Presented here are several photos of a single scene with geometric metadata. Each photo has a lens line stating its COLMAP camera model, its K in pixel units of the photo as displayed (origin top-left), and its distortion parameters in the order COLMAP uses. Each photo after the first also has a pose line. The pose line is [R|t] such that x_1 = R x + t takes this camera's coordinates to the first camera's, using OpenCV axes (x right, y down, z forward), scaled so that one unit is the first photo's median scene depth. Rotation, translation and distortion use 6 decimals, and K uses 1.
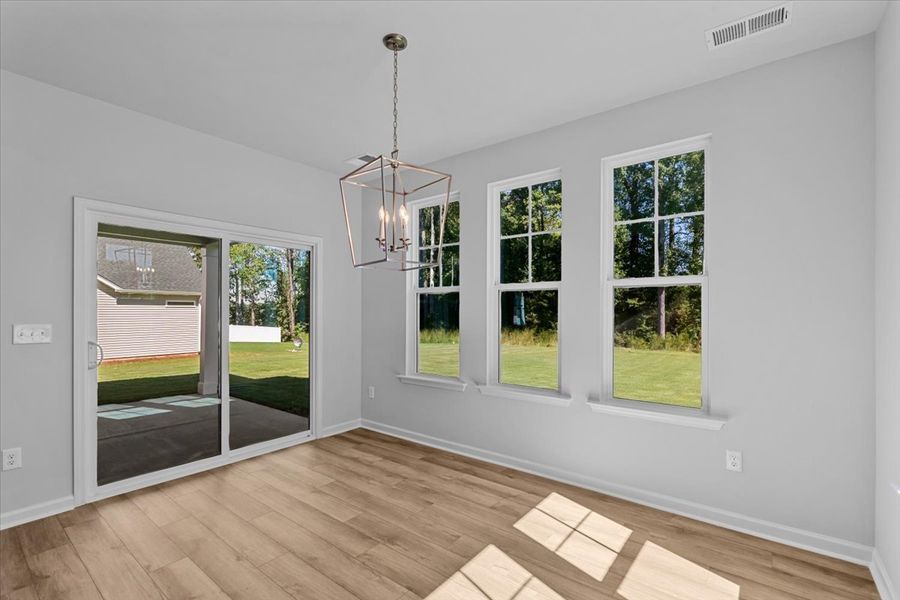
lens RADIAL K [[403.7, 0, 445.0], [0, 403.7, 300.6], [0, 0, 1]] dist [-0.004540, -0.000081]
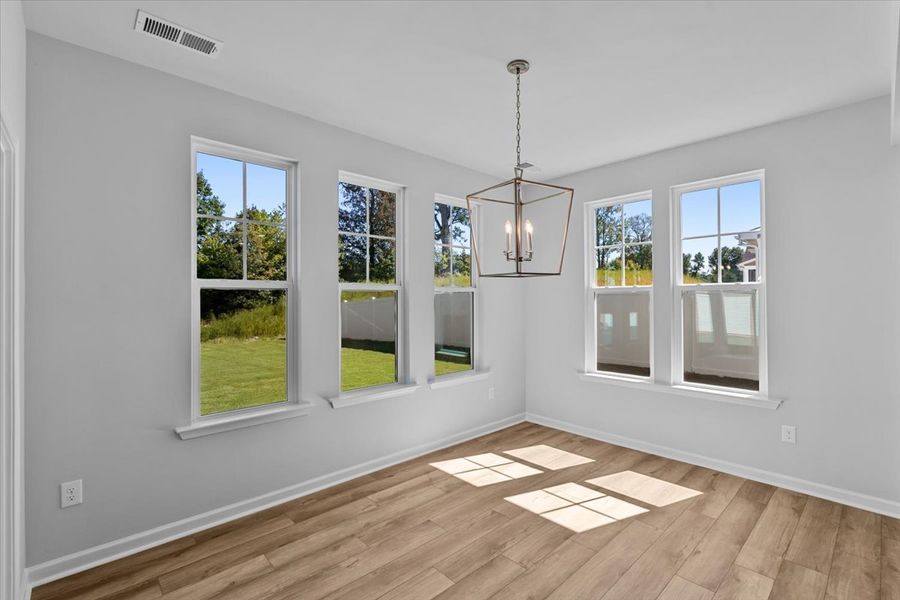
lens RADIAL K [[403.7, 0, 446.6], [0, 403.7, 297.7], [0, 0, 1]] dist [-0.004540, -0.000081]
pose [[0.149641, 0.012912, 0.988656, -0.867661], [-0.014759, 0.999832, -0.010824, -0.003435], [-0.988630, -0.012972, 0.149807, 0.748665]]
